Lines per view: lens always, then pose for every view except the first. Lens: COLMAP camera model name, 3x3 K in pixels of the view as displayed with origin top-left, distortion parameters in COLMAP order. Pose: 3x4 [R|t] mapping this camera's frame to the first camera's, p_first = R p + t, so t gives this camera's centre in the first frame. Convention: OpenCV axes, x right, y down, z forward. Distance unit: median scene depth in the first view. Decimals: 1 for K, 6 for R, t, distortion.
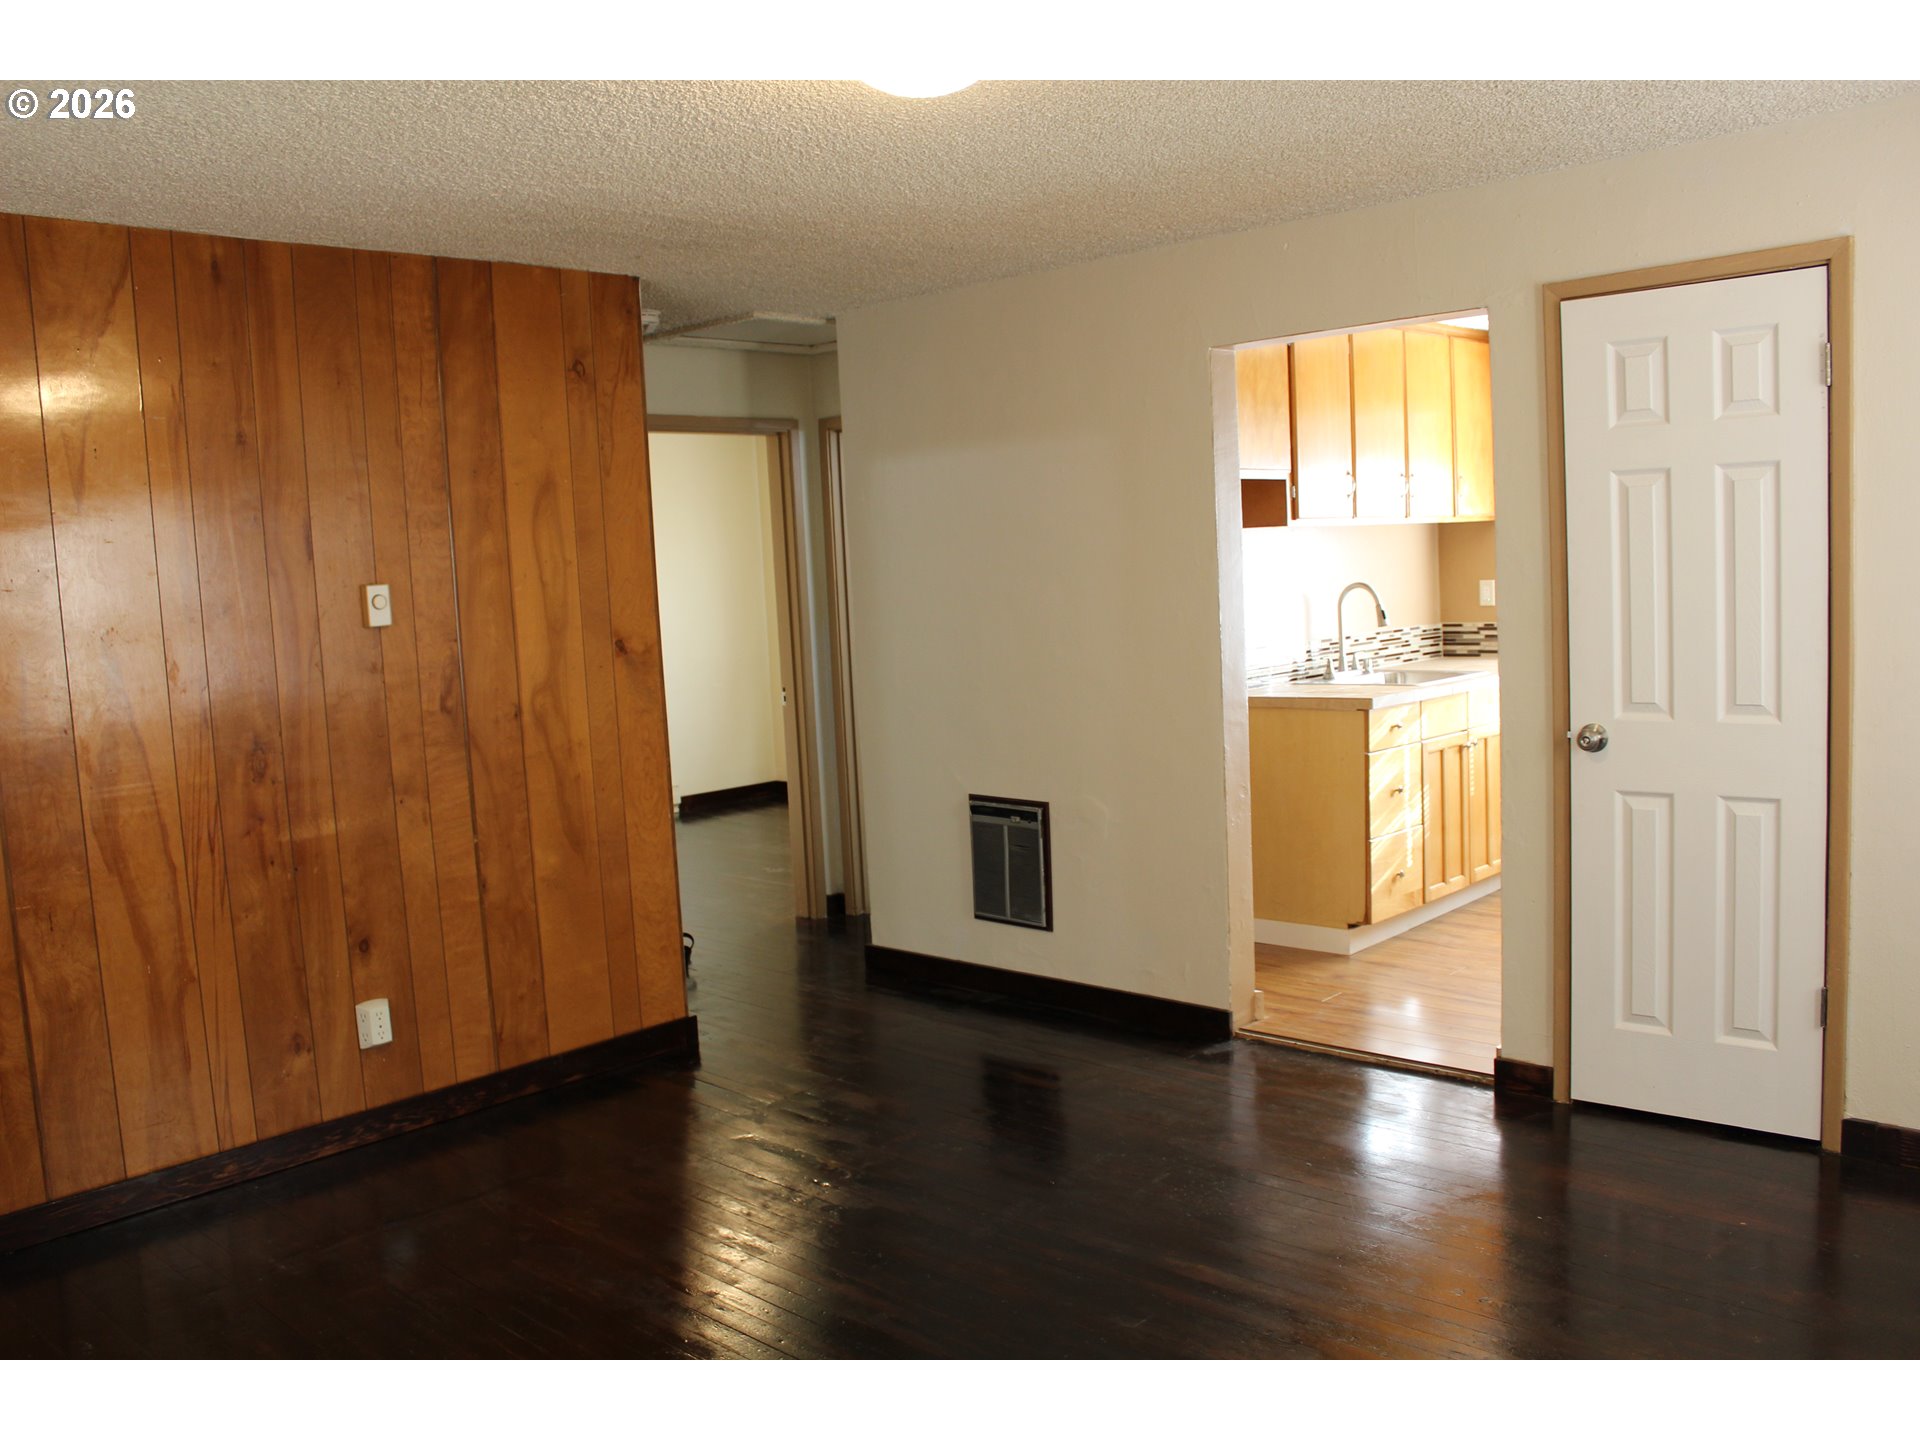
lens RADIAL K [[1617.1, 0, 960.0], [0, 1617.1, 720.0], [0, 0, 1]] dist [-0.116470, 0.013594]
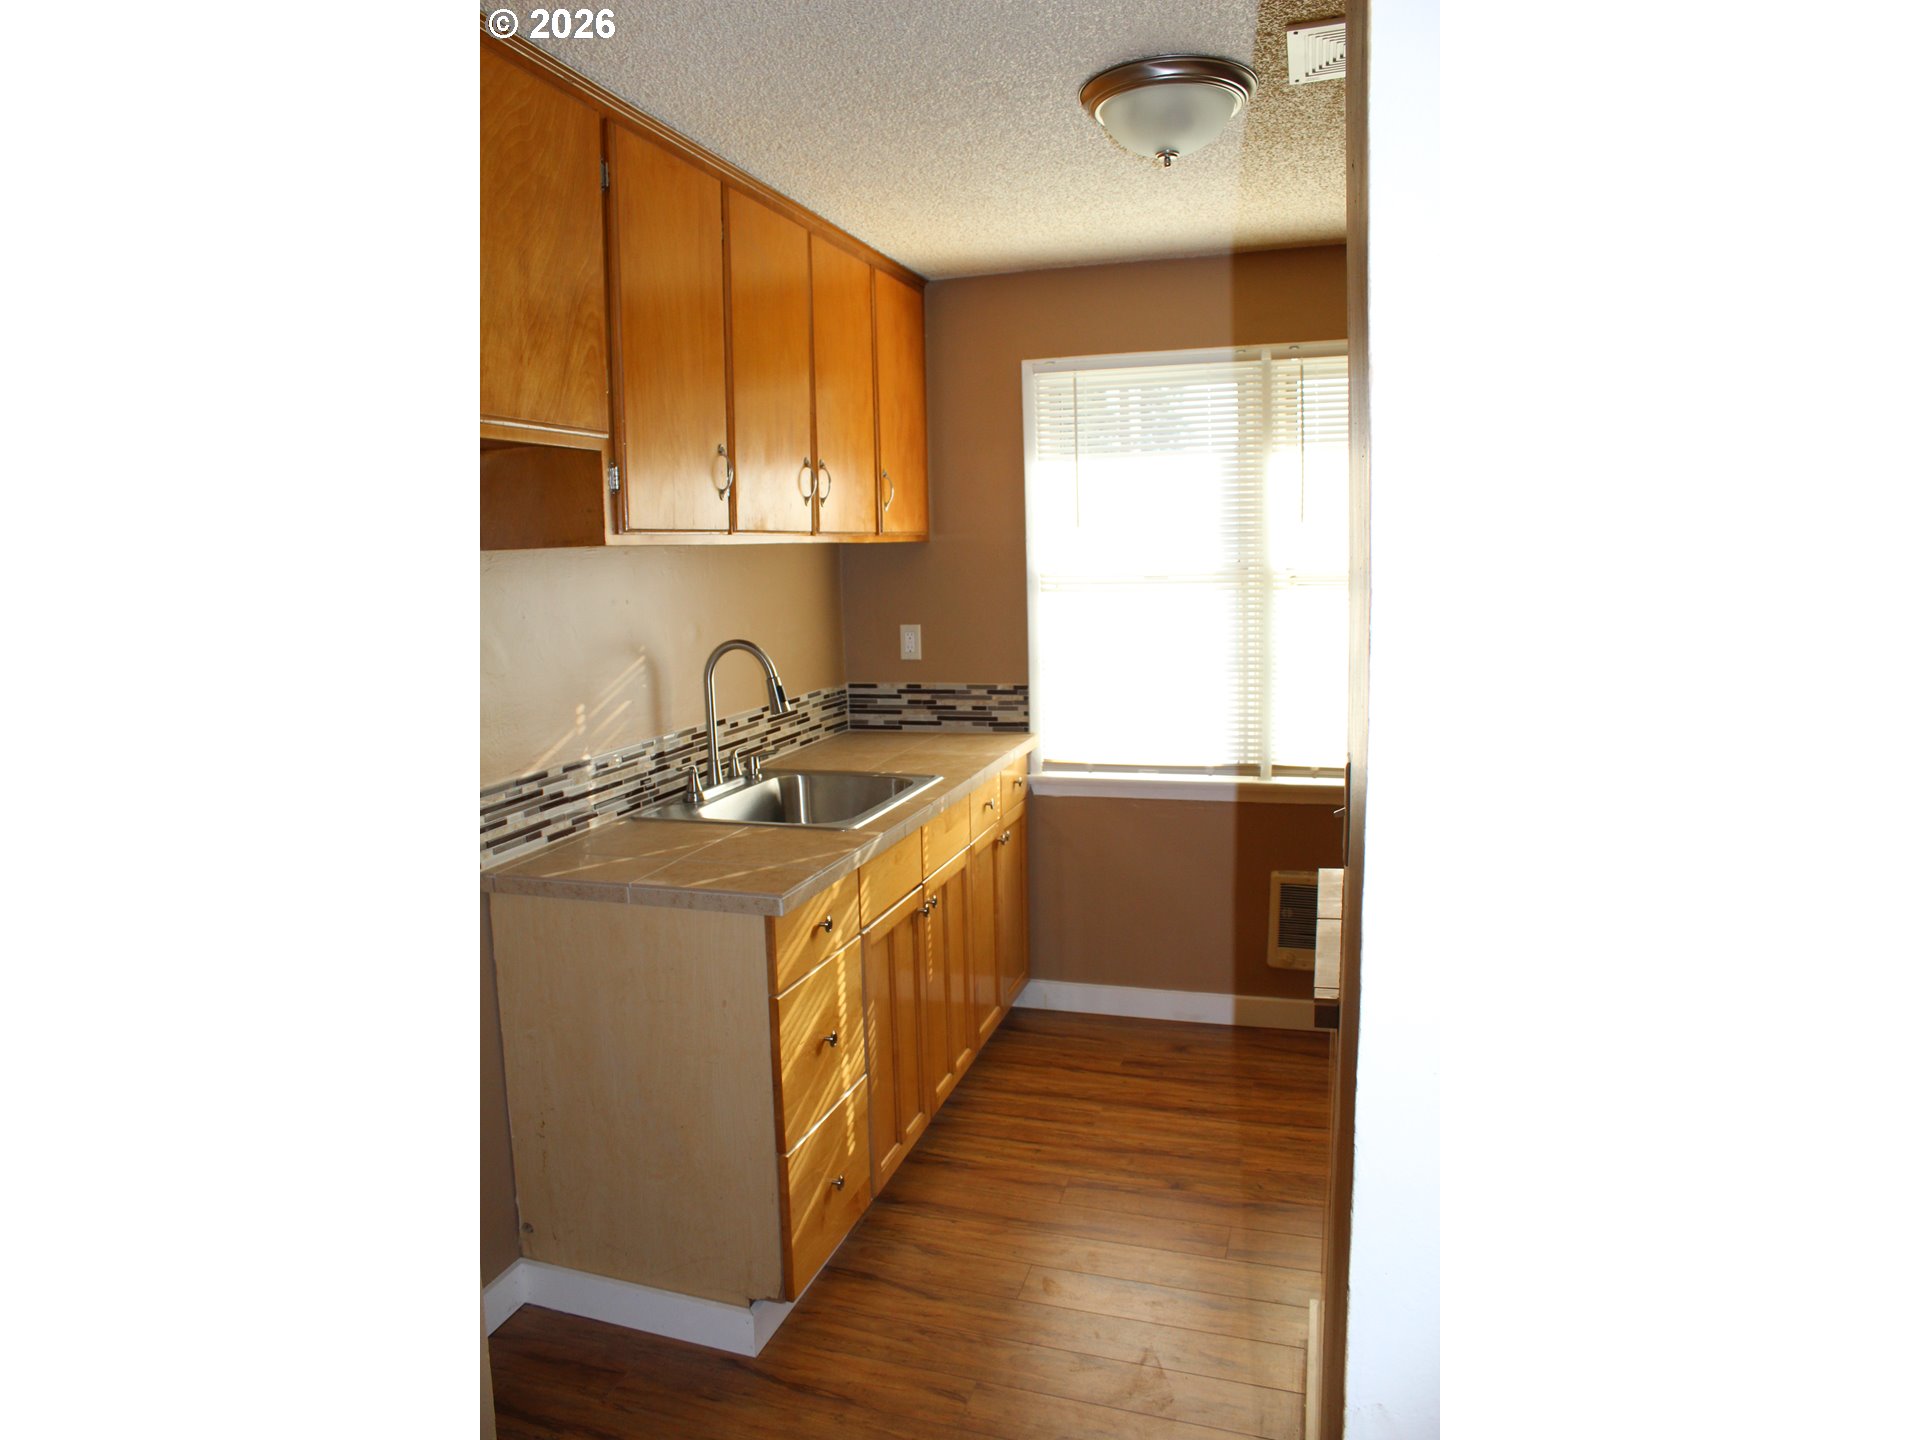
lens RADIAL K [[1216.7, 0, 960.0], [0, 1216.7, 720.0], [0, 0, 1]] dist [-0.059928, 0.001103]
pose [[0.903750, -0.034965, 0.426631, 0.121907], [0.024985, 0.999268, 0.028970, -0.063696], [-0.427332, -0.015522, 0.903962, 0.523819]]
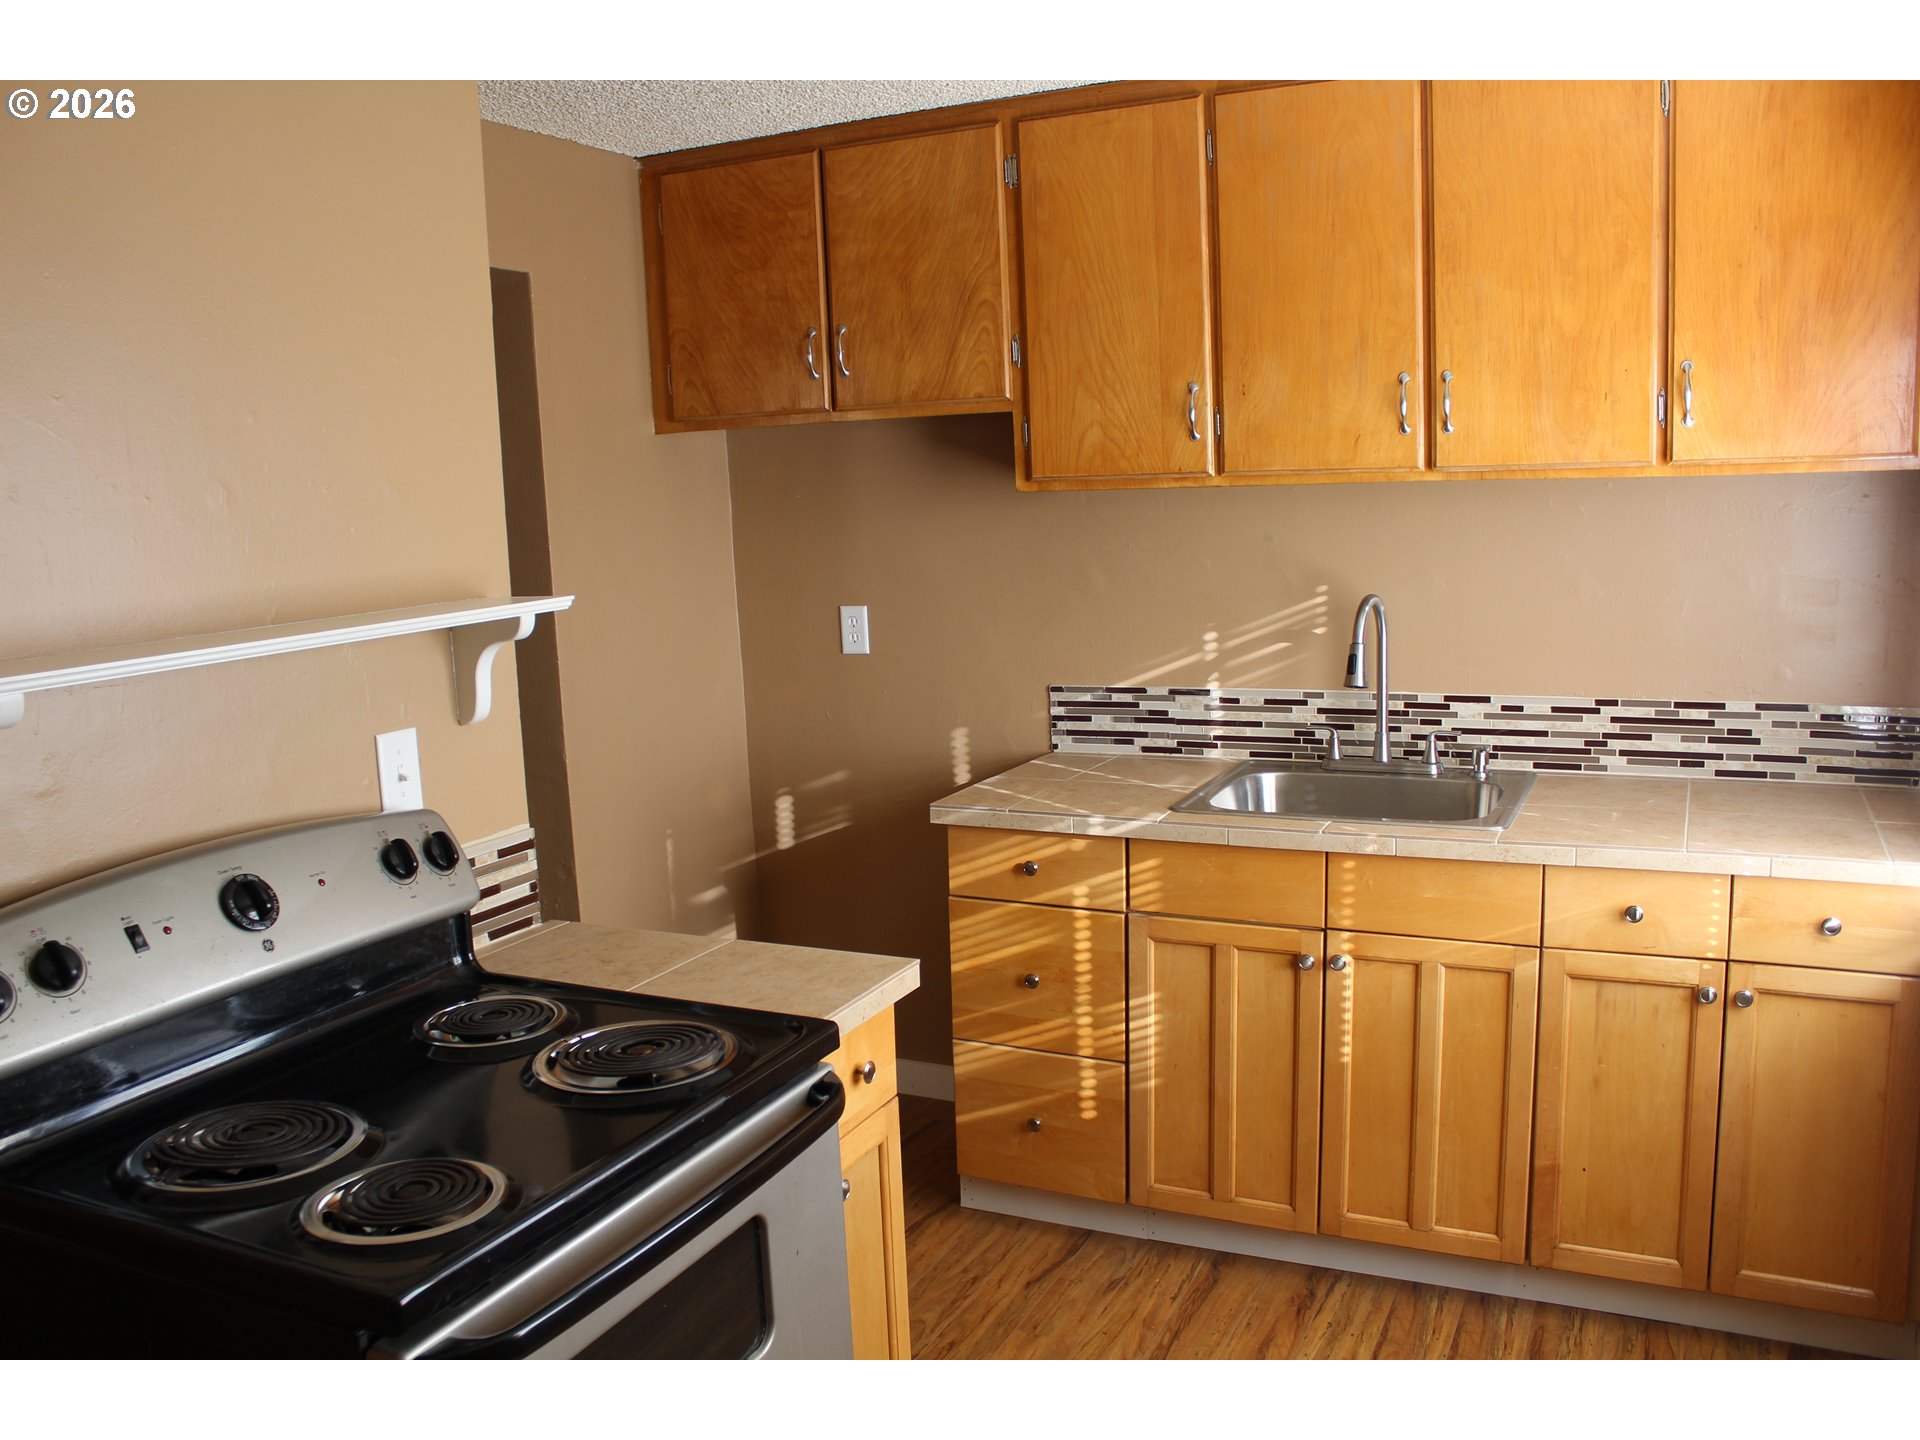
lens RADIAL K [[1617.1, 0, 960.0], [0, 1617.1, 720.0], [0, 0, 1]] dist [-0.116470, 0.013594]
pose [[0.296545, 0.179036, -0.938087, 0.664399], [-0.074563, 0.983613, 0.164154, -0.114986], [0.952104, 0.021268, 0.305035, 0.689509]]
